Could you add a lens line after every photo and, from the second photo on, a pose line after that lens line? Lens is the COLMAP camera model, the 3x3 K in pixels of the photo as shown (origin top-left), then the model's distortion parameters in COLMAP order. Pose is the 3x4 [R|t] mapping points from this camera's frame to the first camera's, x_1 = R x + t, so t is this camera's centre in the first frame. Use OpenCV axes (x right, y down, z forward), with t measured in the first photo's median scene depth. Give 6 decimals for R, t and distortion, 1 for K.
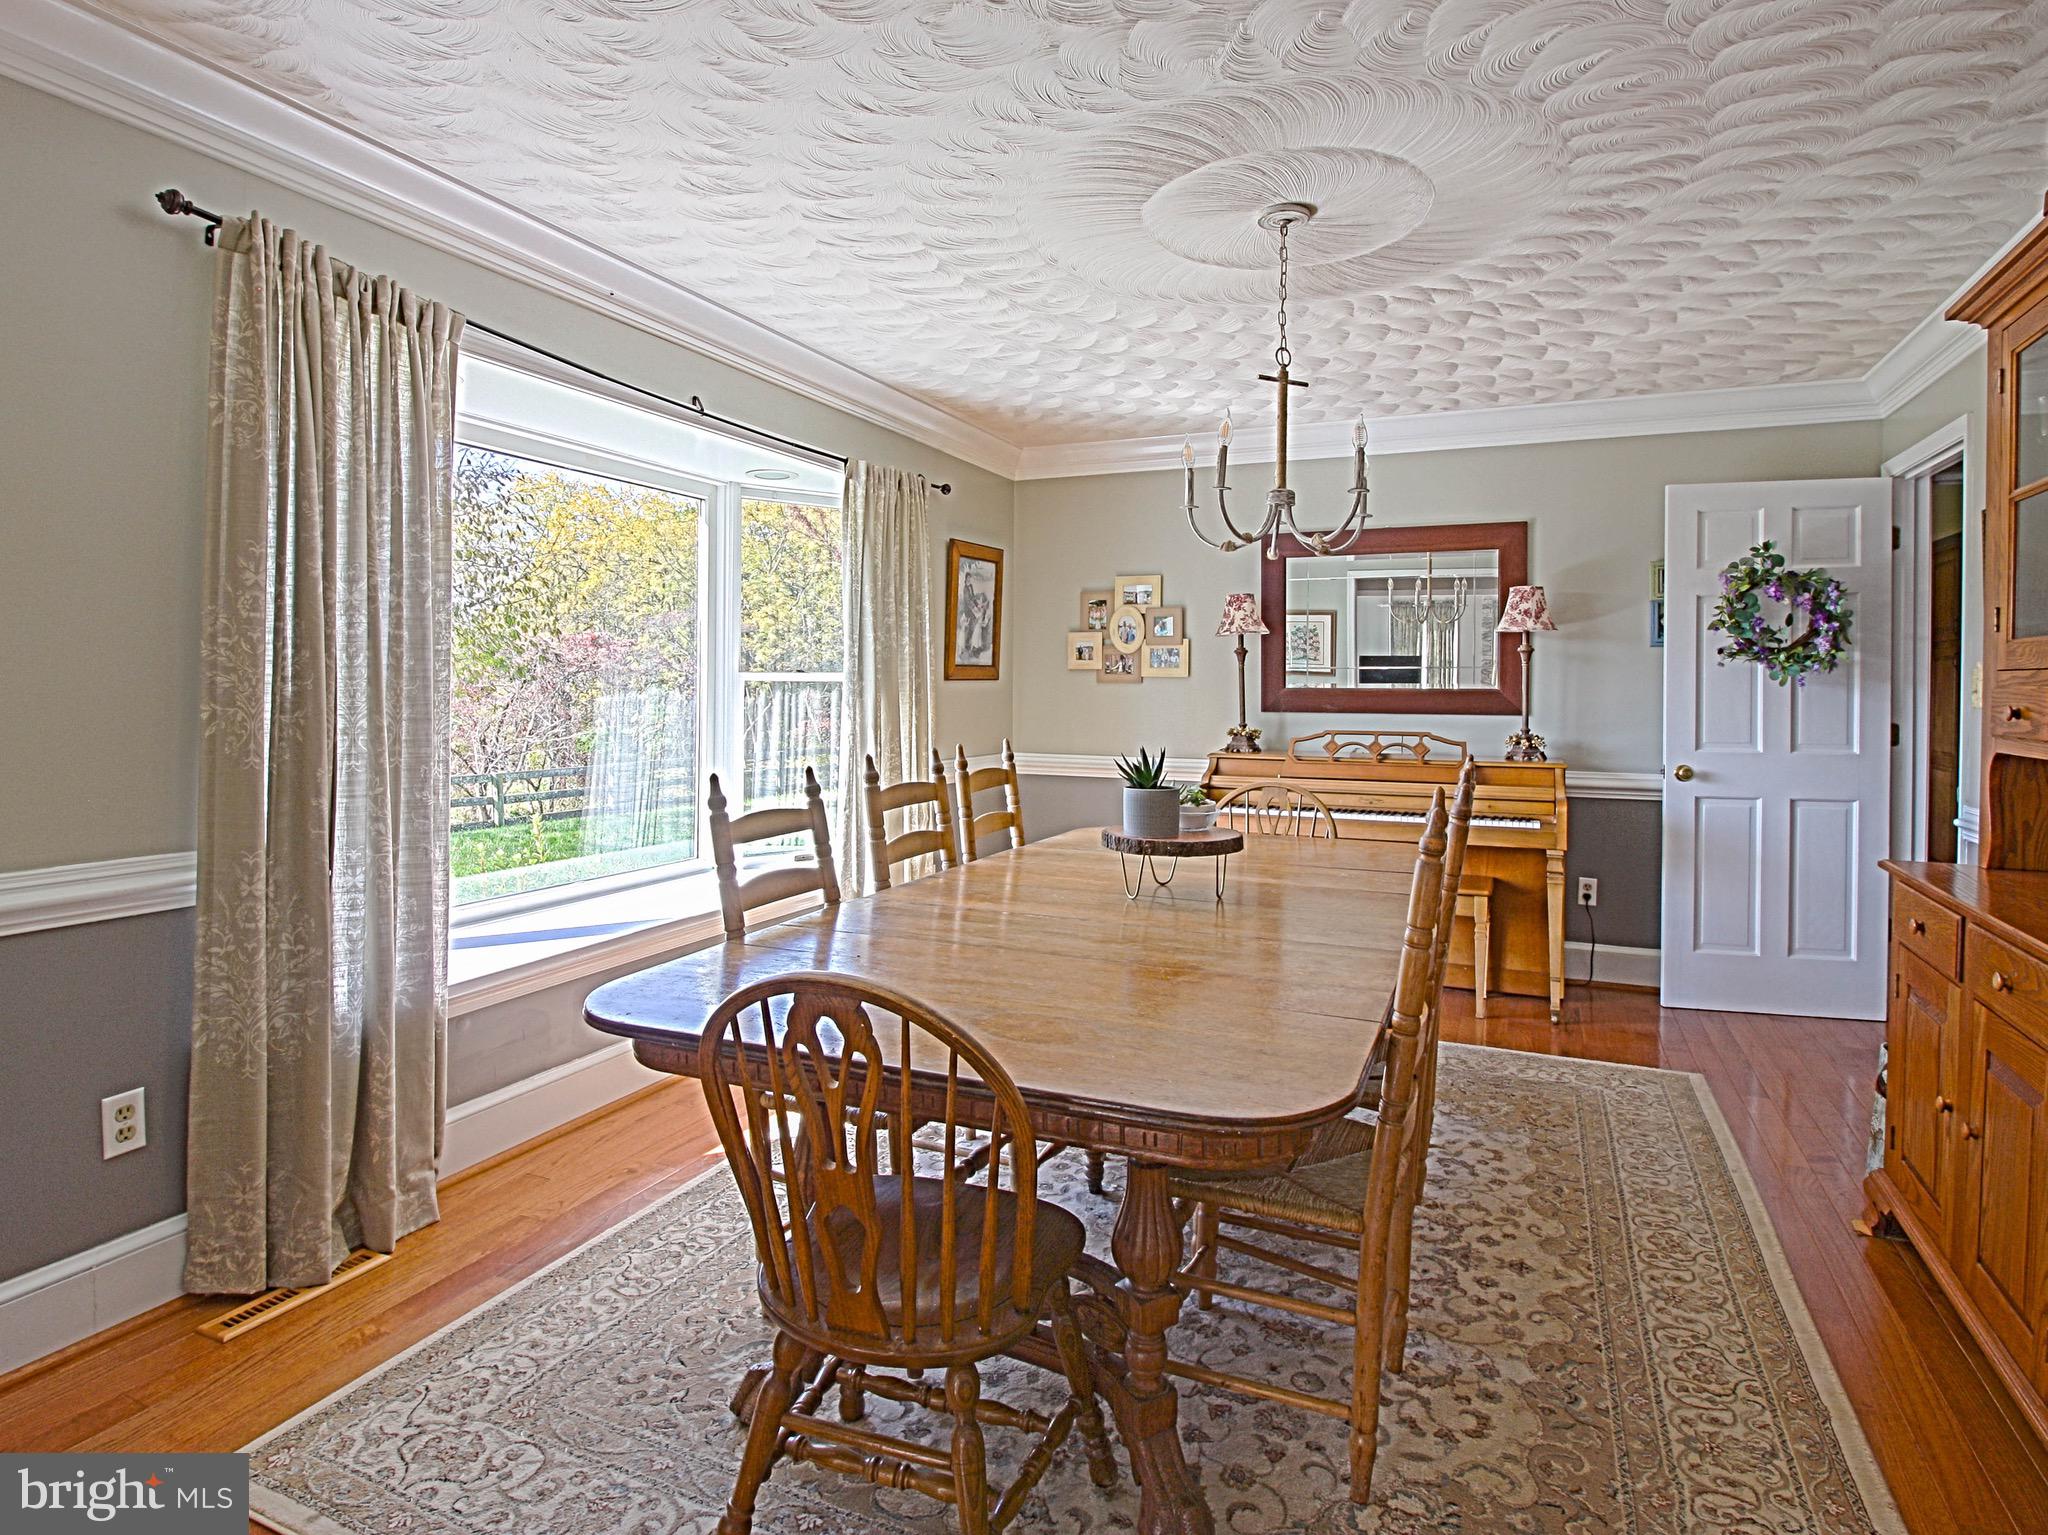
lens RADIAL K [[1136.3, 0, 1027.4], [0, 1136.3, 702.1], [0, 0, 1]] dist [-0.003992, -0.001412]
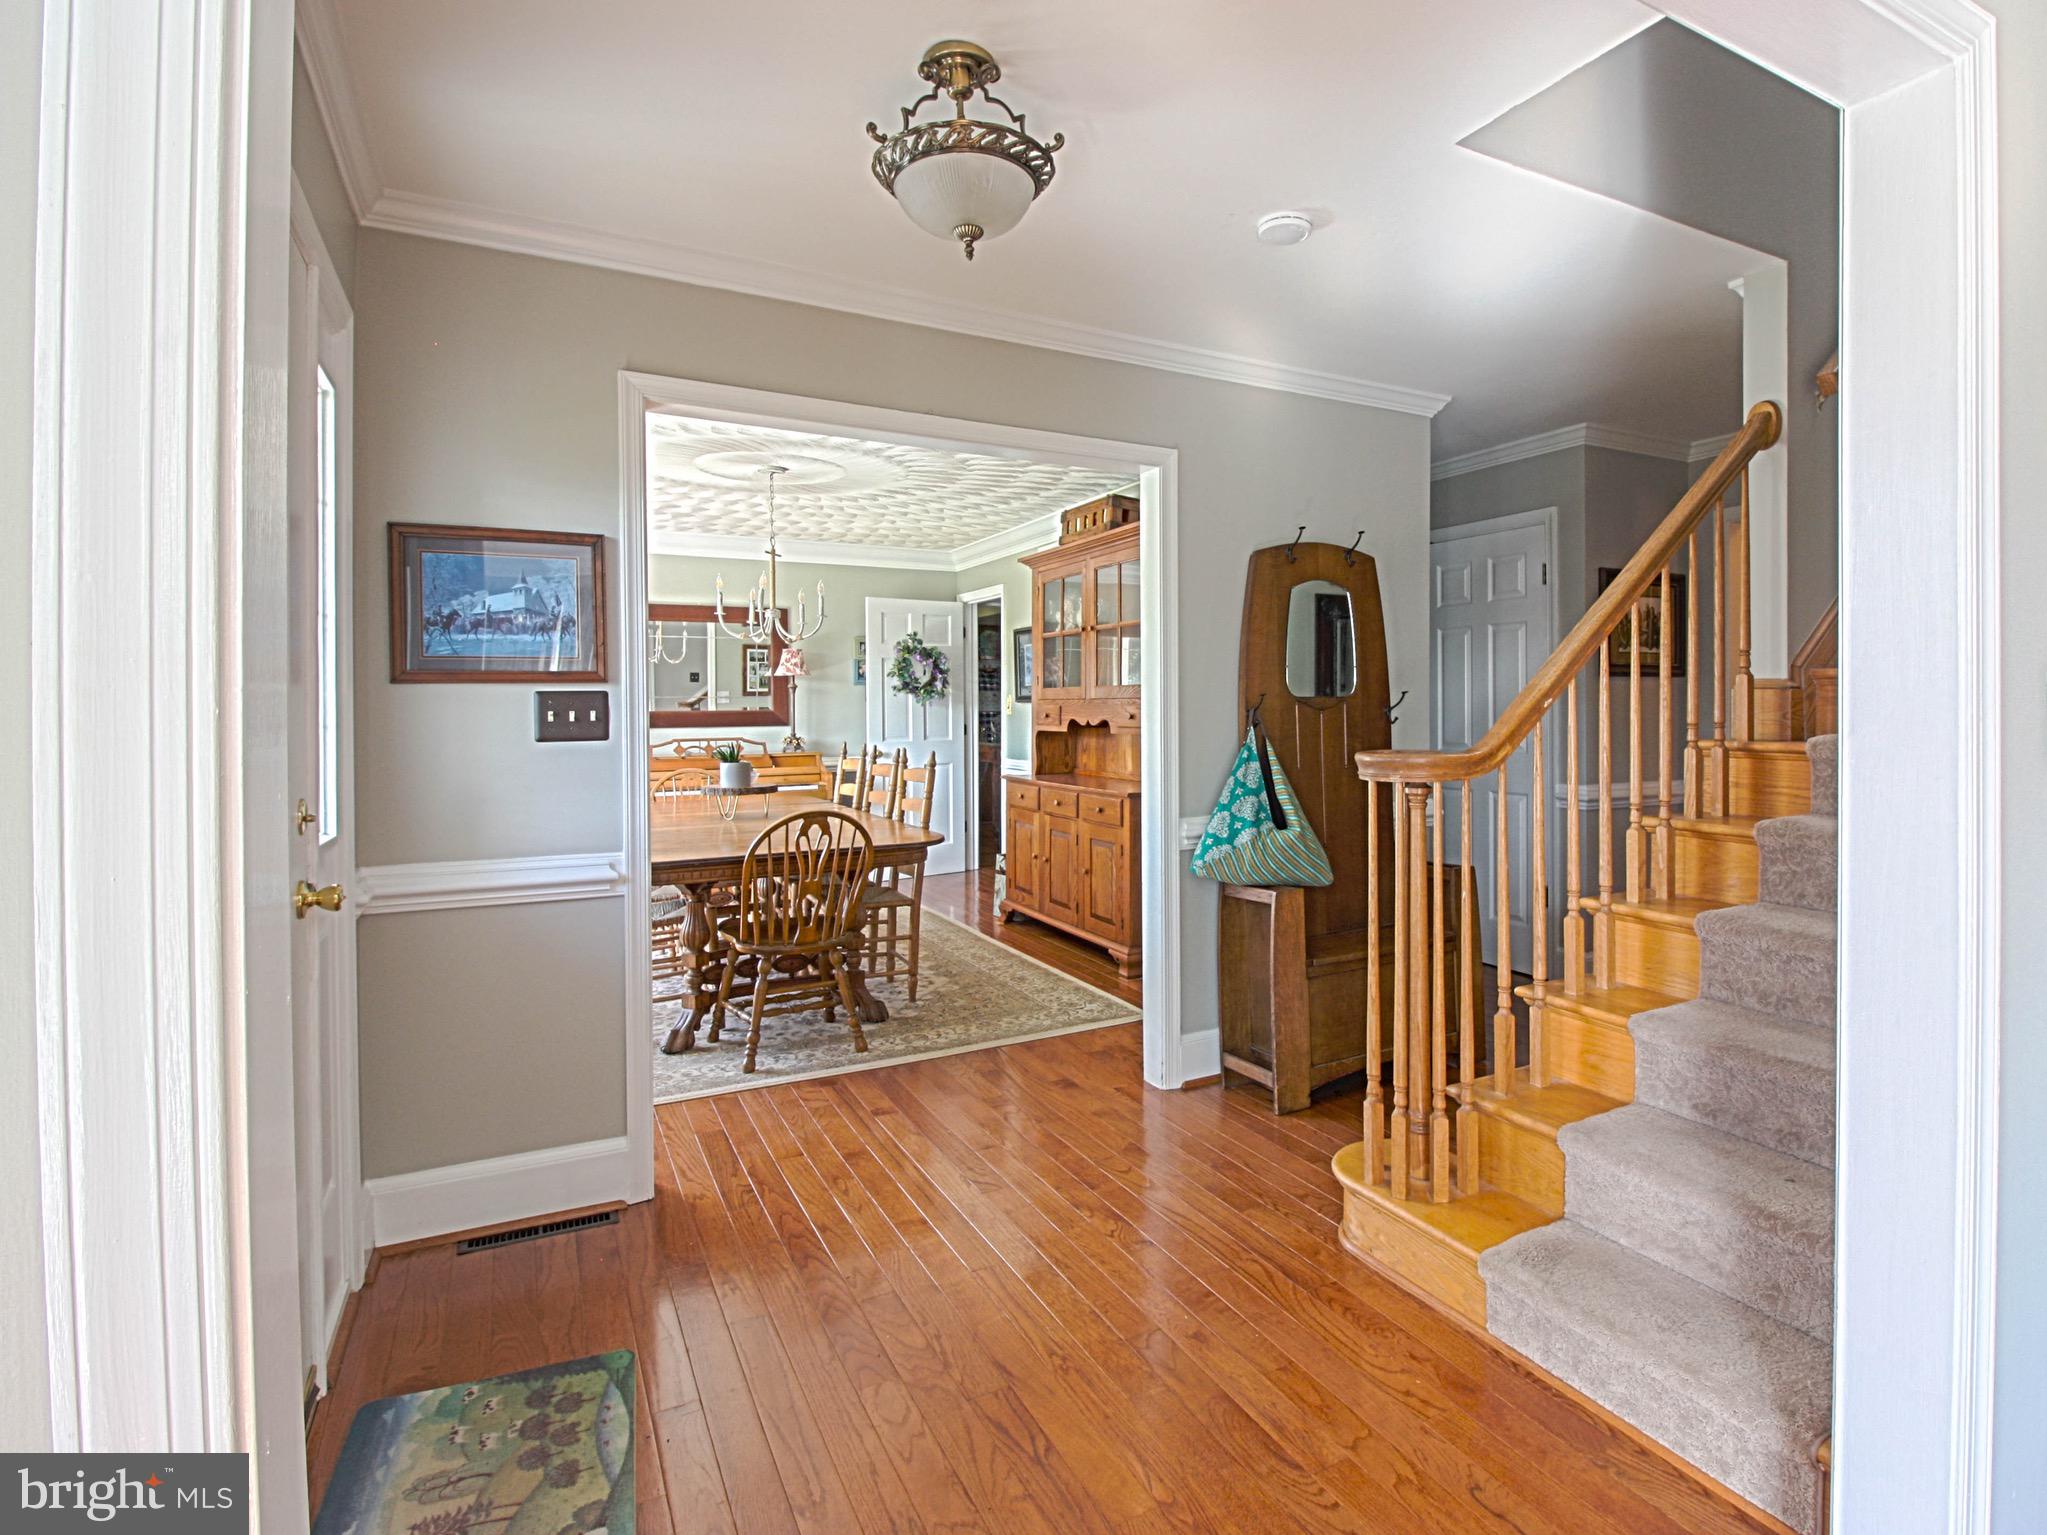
lens RADIAL K [[1135.8, 0, 1026.9], [0, 1135.8, 702.2], [0, 0, 1]] dist [-0.003992, -0.001412]
pose [[0.681437, -0.007053, 0.731843, -0.622754], [0.020784, 0.999737, -0.009718, 0.000948], [-0.731582, 0.021833, 0.681404, -0.444631]]
